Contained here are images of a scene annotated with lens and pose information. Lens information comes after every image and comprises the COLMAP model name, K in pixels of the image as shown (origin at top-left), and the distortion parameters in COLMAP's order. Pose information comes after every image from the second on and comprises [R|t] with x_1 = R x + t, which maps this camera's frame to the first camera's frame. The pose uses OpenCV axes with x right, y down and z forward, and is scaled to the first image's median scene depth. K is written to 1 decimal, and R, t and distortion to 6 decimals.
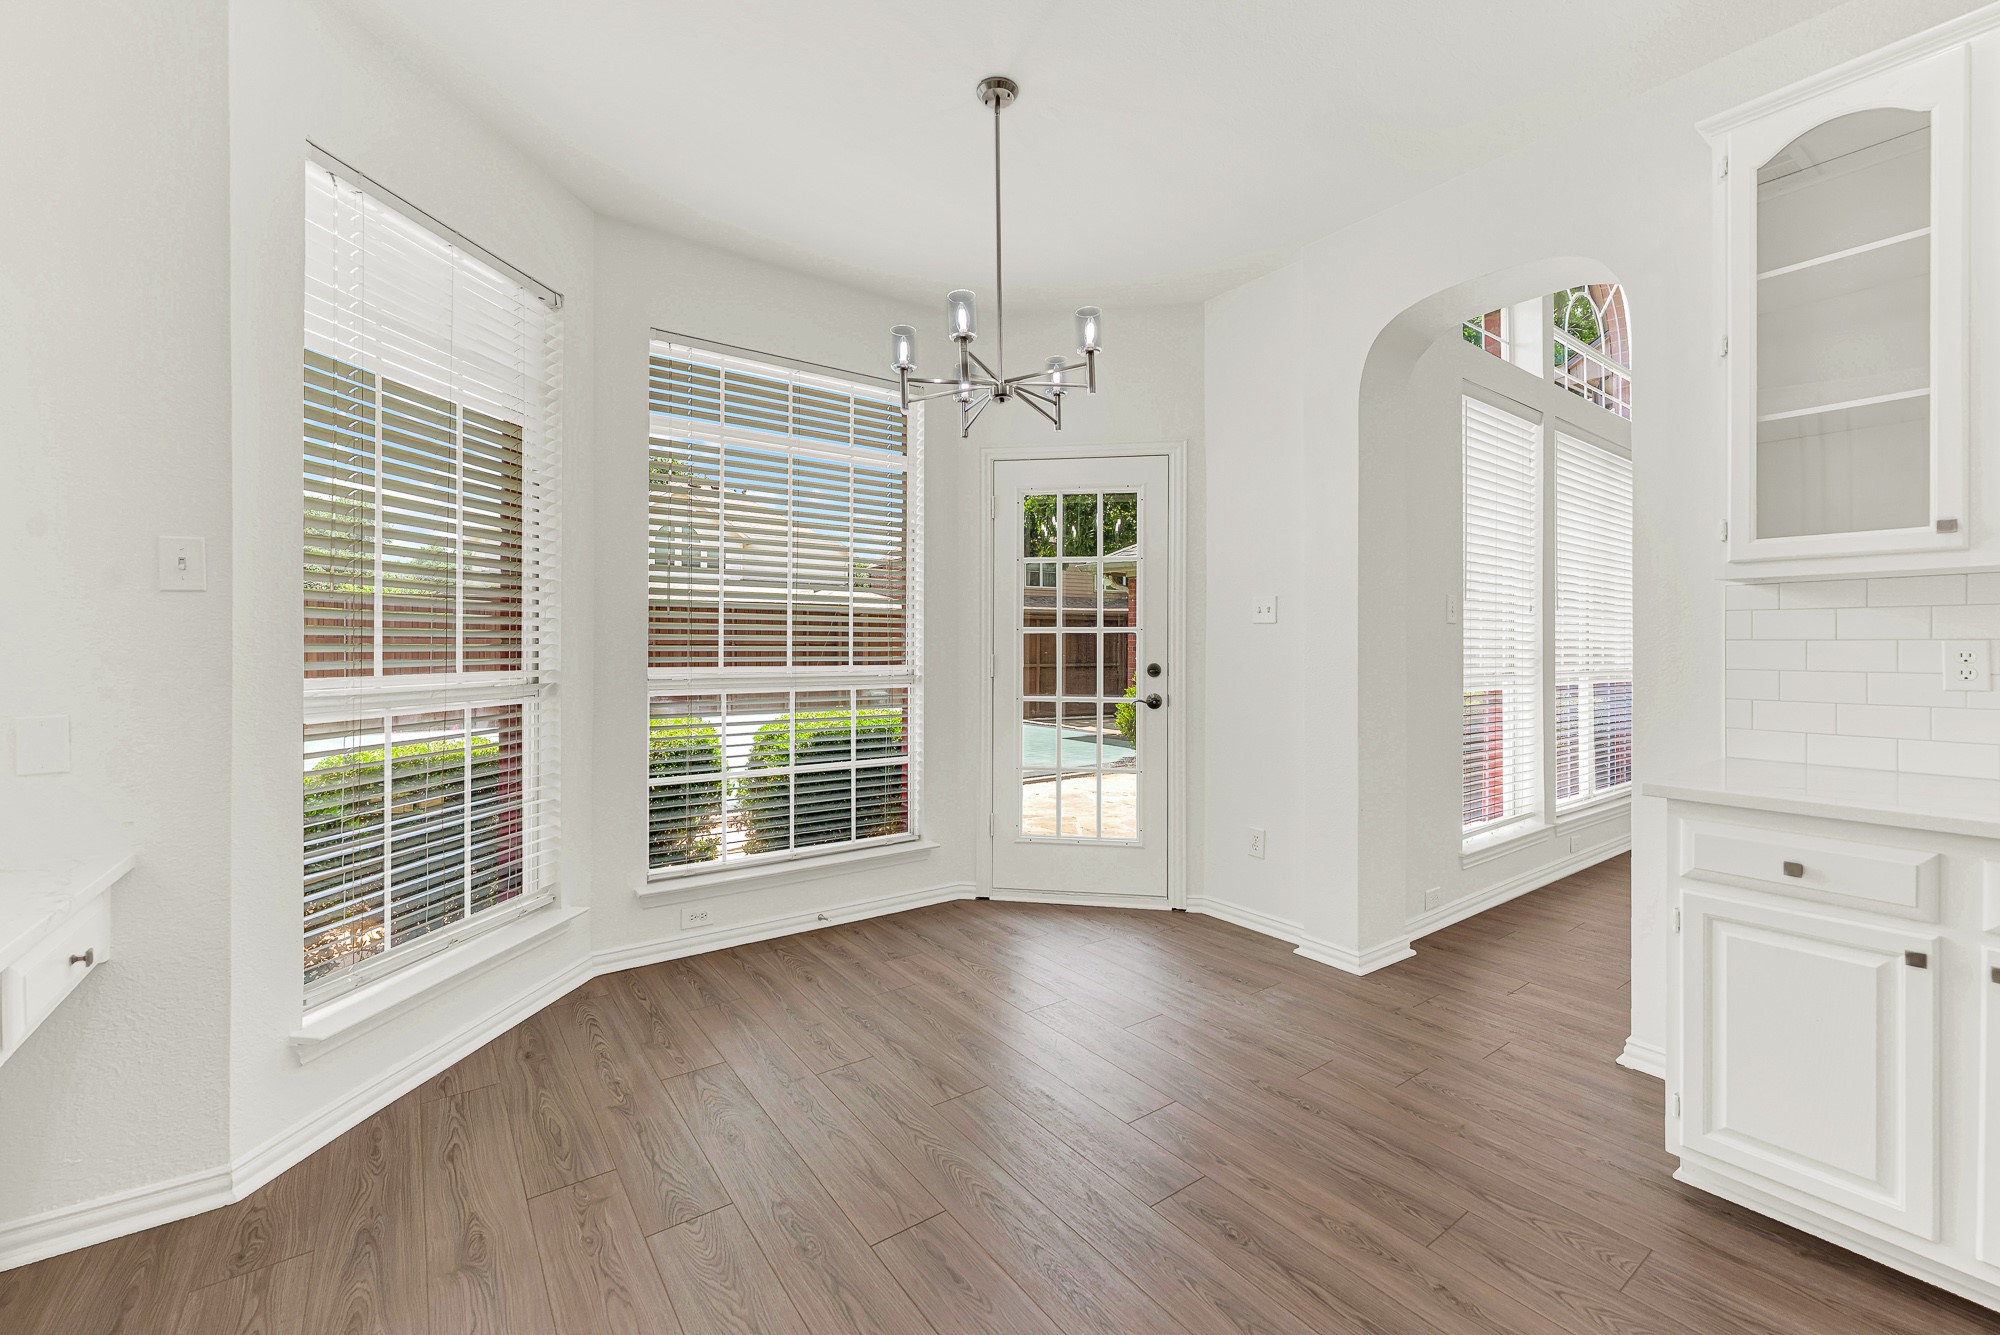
lens RADIAL K [[810.1, 0, 1000.0], [0, 810.1, 667.5], [0, 0, 1]] dist [0.000798, 0.000142]
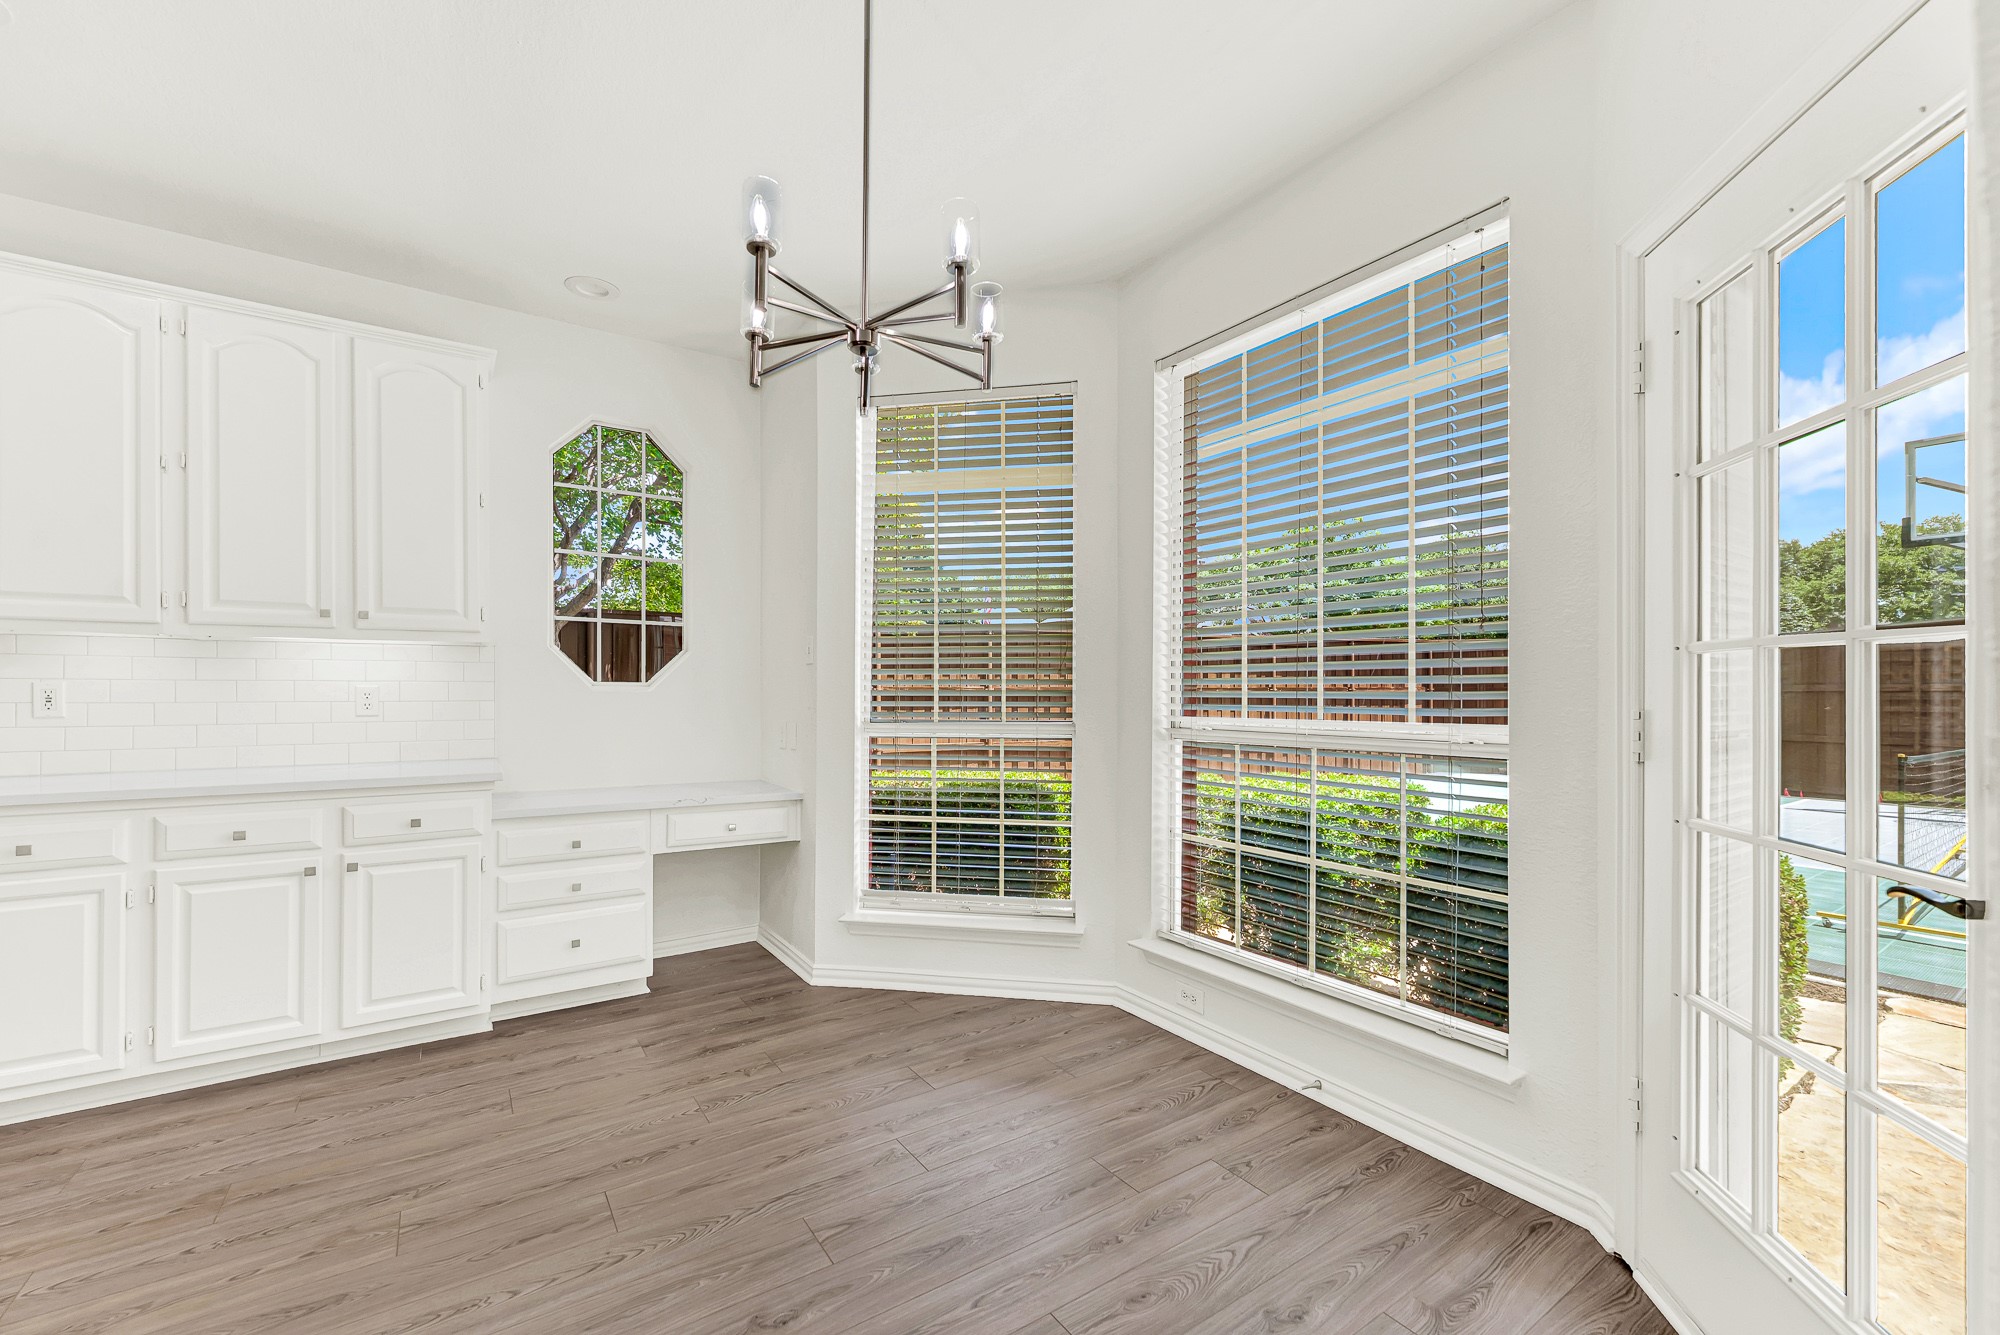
lens RADIAL K [[810.1, 0, 1000.0], [0, 810.1, 667.5], [0, 0, 1]] dist [0.000798, 0.000142]
pose [[-0.024956, -0.039093, -0.998924, 0.665497], [-0.028305, 0.998862, -0.038383, -0.016935], [0.999288, 0.027316, -0.026034, 1.008524]]
